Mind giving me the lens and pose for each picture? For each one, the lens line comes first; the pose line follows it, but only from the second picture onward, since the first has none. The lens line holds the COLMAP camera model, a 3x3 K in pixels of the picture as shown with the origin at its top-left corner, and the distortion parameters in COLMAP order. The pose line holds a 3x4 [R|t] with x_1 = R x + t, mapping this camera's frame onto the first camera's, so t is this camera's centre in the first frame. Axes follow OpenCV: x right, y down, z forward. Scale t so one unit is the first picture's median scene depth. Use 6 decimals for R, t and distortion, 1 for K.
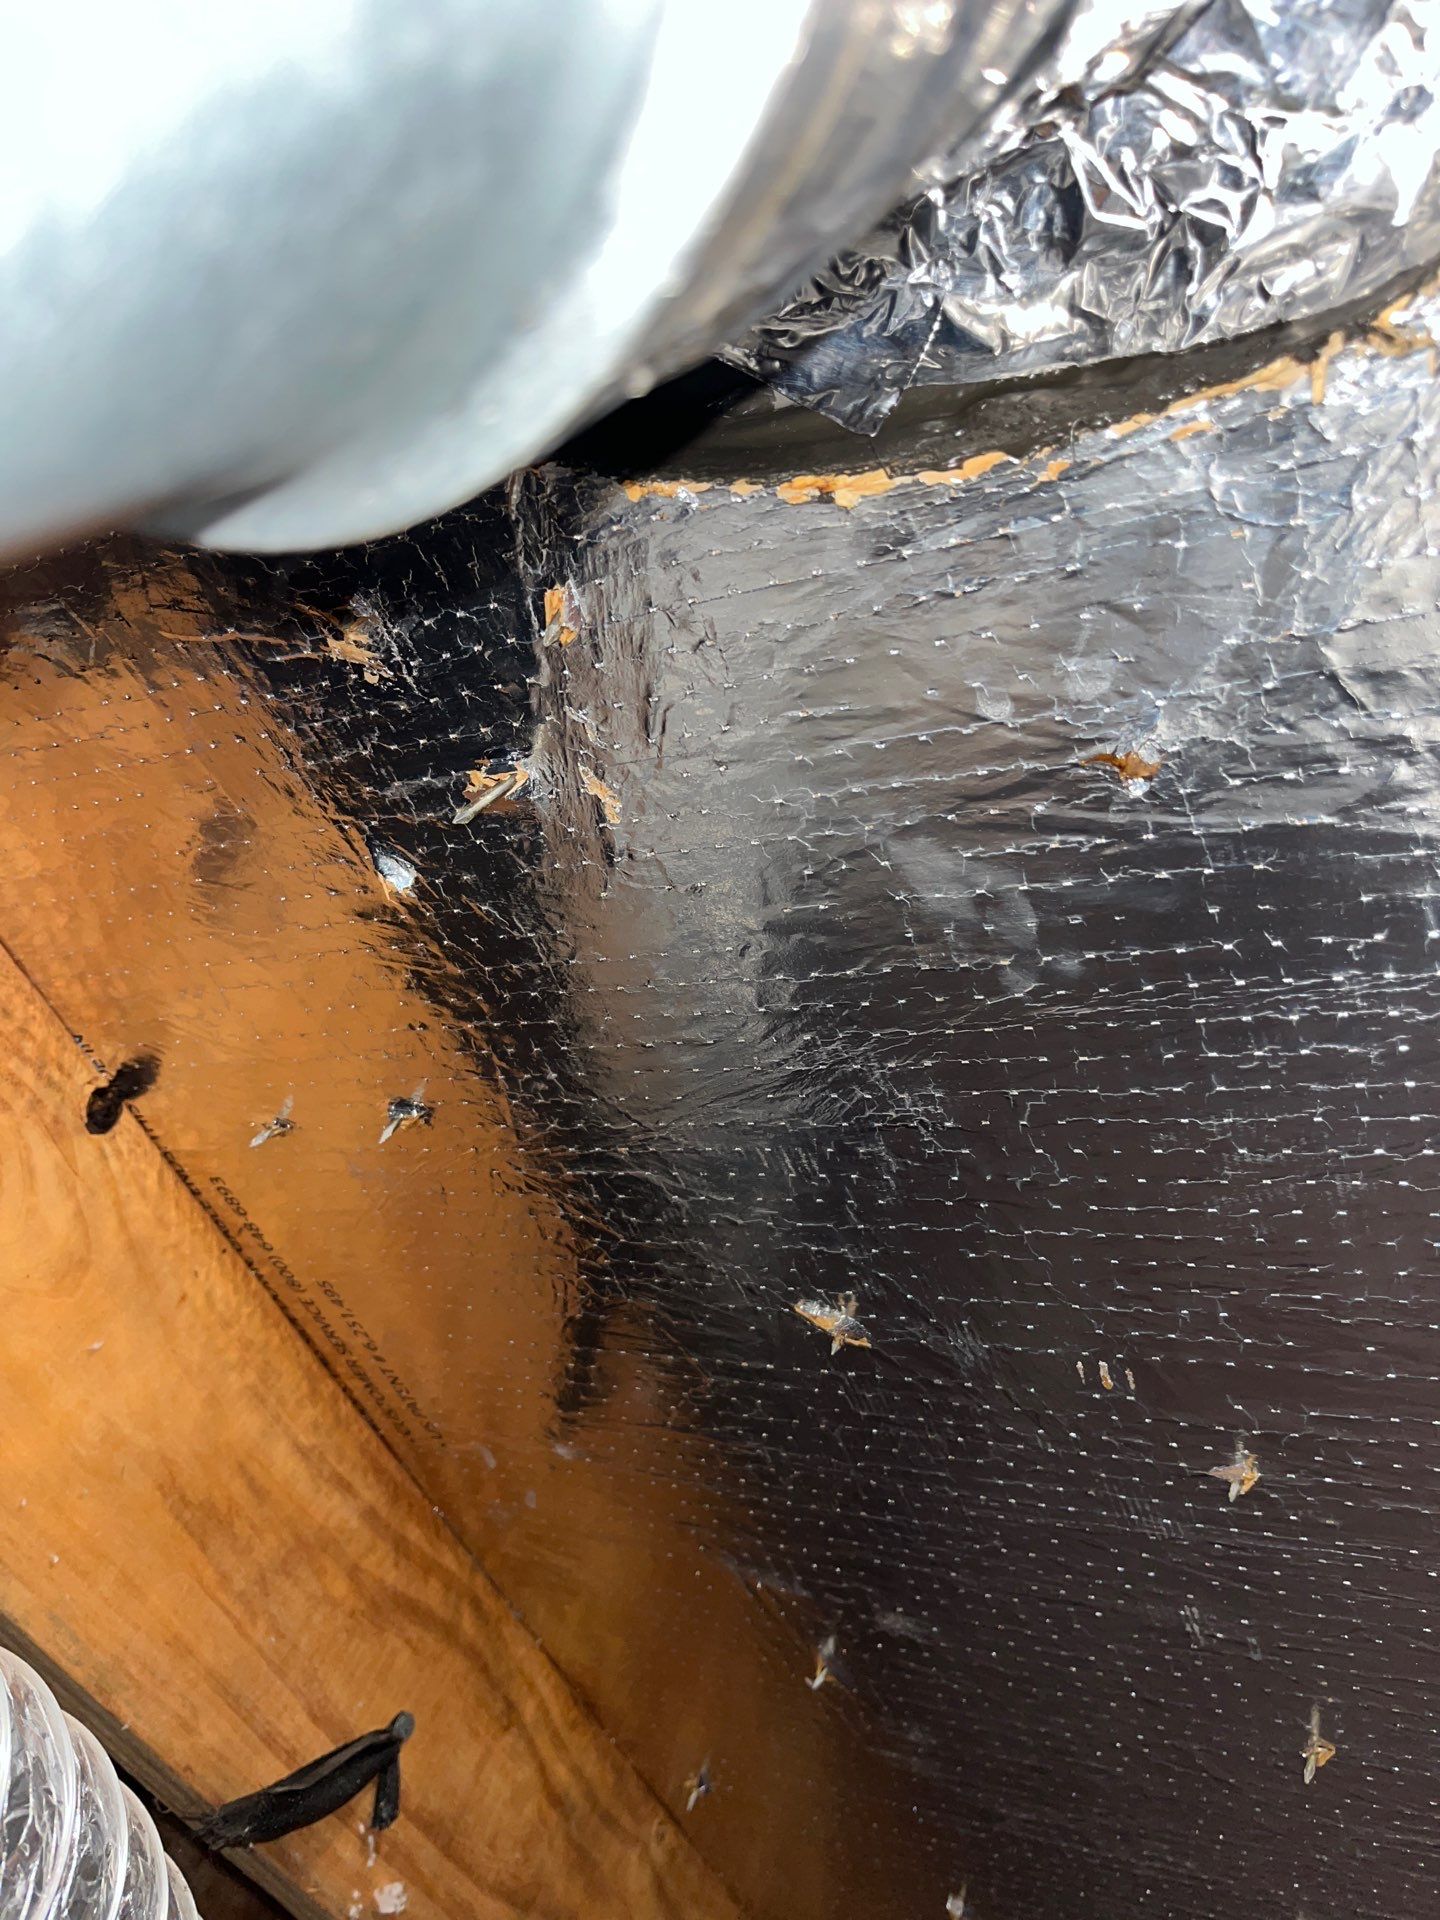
lens RADIAL K [[1520.0, 0, 709.8], [0, 1520.0, 949.5], [0, 0, 1]] dist [0.048625, -0.076069]
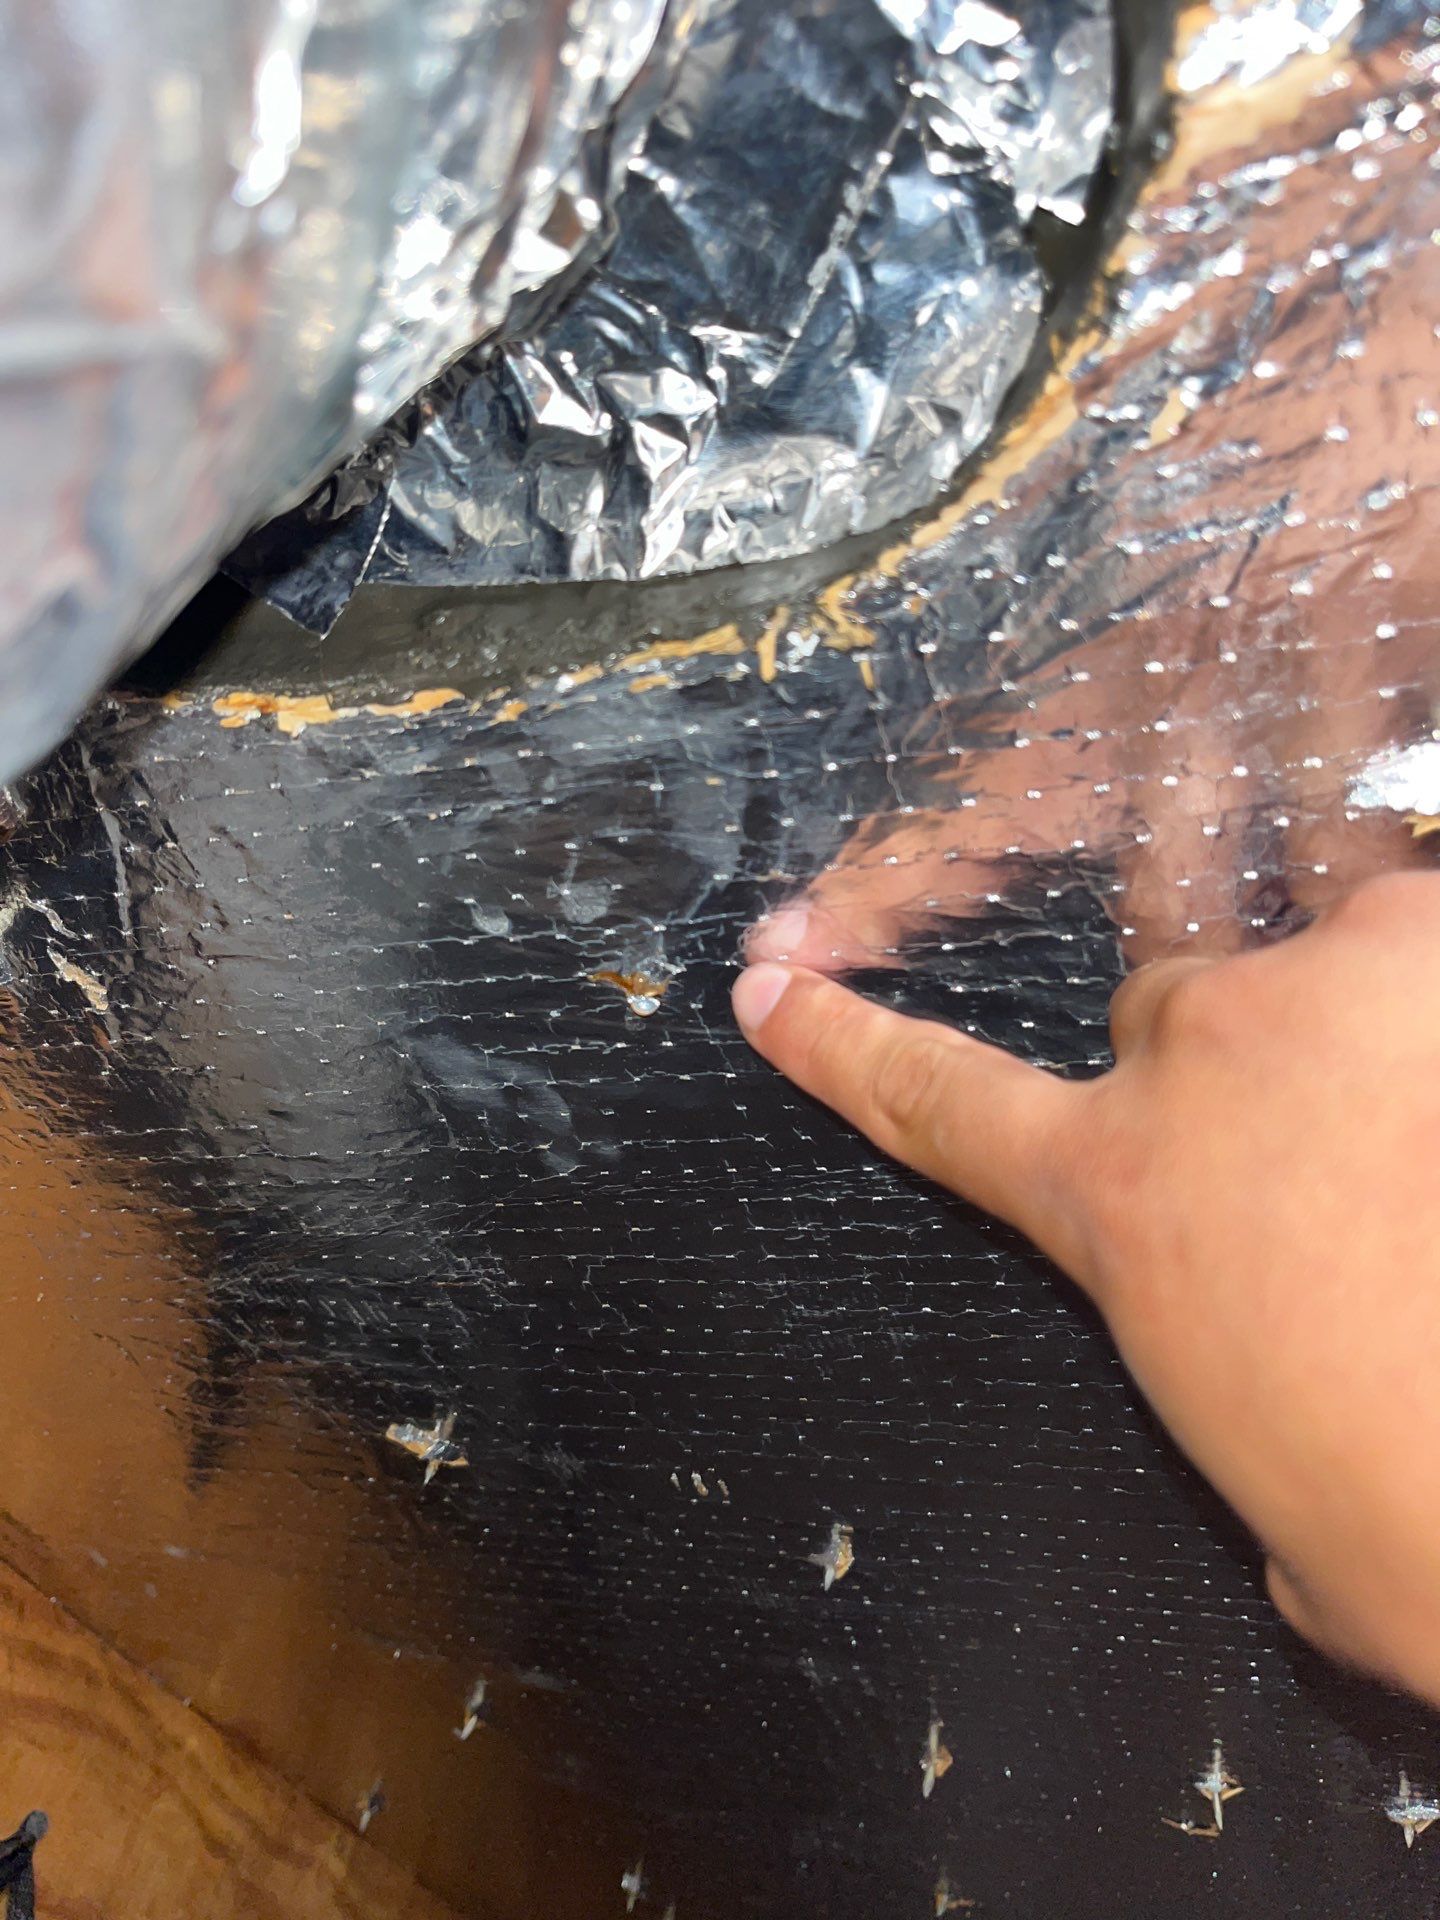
lens RADIAL K [[1520.0, 0, 709.8], [0, 1520.0, 949.5], [0, 0, 1]] dist [0.048625, -0.076069]
pose [[0.980100, -0.060910, 0.188930, 0.135792], [0.044718, 0.995044, 0.088814, -0.208561], [-0.193404, -0.078598, 0.977966, 0.081576]]
